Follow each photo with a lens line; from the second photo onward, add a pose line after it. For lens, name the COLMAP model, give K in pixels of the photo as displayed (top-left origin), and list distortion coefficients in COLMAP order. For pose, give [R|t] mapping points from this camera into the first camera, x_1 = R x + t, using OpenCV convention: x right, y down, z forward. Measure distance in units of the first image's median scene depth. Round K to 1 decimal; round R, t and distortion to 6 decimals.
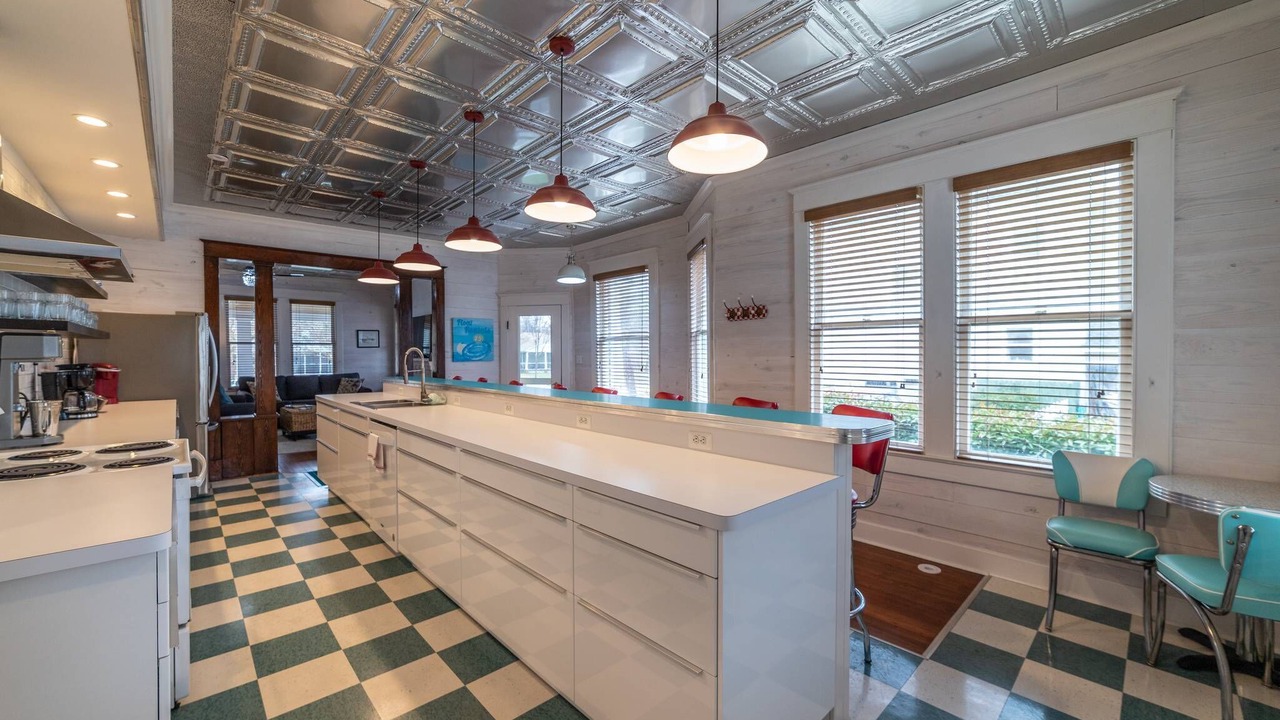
lens RADIAL K [[518.5, 0, 629.1], [0, 518.5, 362.7], [0, 0, 1]] dist [-0.015245, 0.007907]
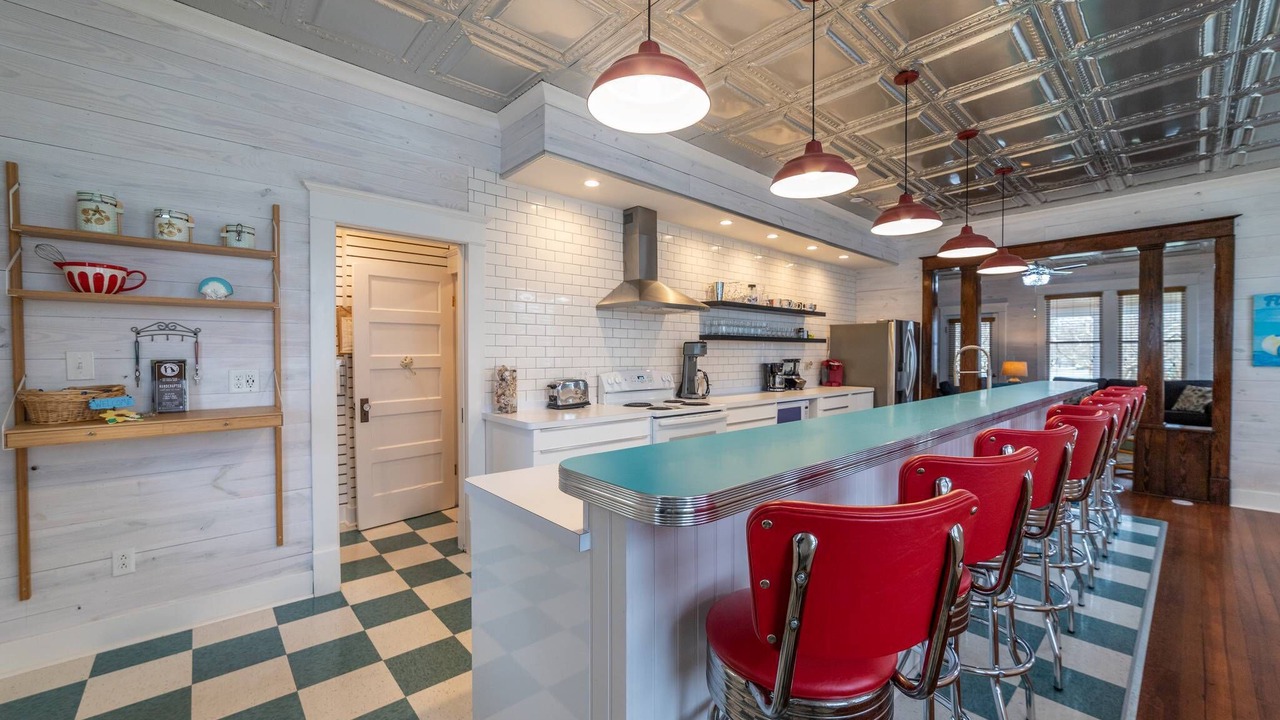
lens RADIAL K [[518.5, 0, 643.8], [0, 518.5, 360.2], [0, 0, 1]] dist [-0.015245, 0.007907]
pose [[-0.014308, 0.013366, -0.999808, 0.438096], [-0.019817, 0.999710, 0.013649, -0.004325], [0.999701, 0.020008, -0.014039, 0.418245]]
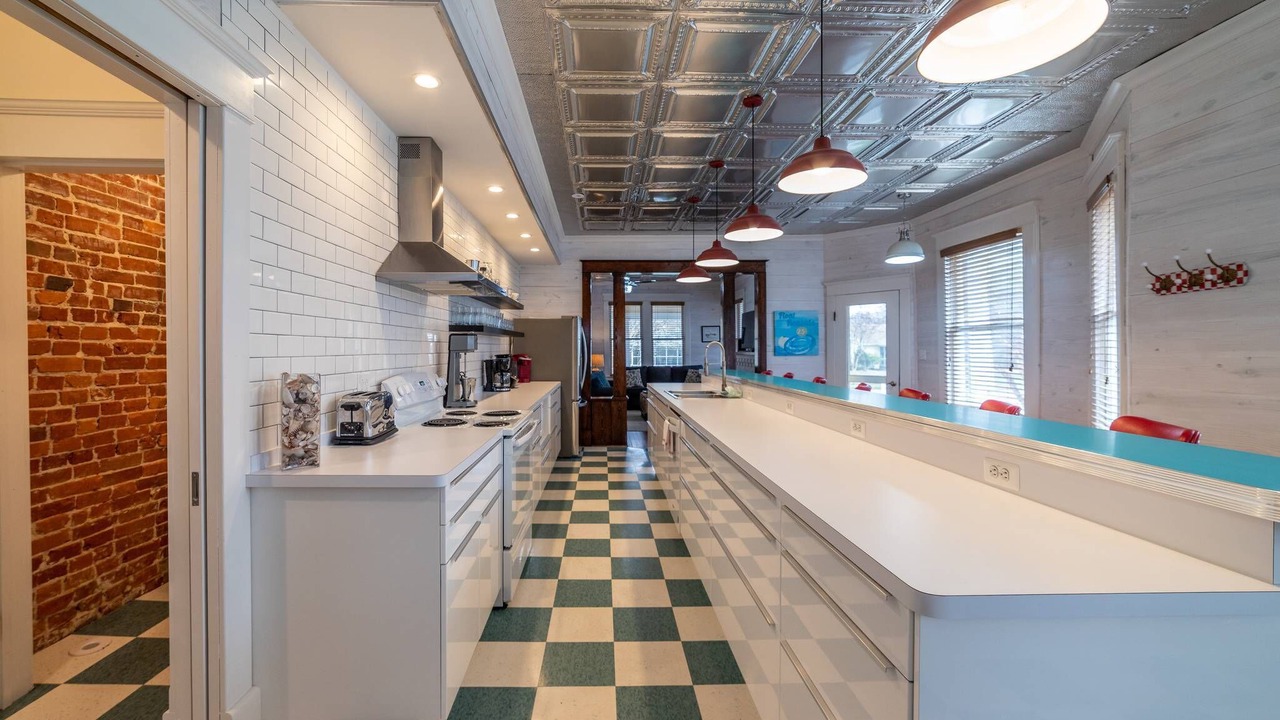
lens RADIAL K [[518.5, 0, 633.1], [0, 518.5, 351.5], [0, 0, 1]] dist [-0.015245, 0.007907]
pose [[0.737517, 0.004023, -0.675316, 0.151661], [-0.012842, 0.999885, -0.008068, 0.001374], [0.675206, 0.014622, 0.737484, 0.114504]]
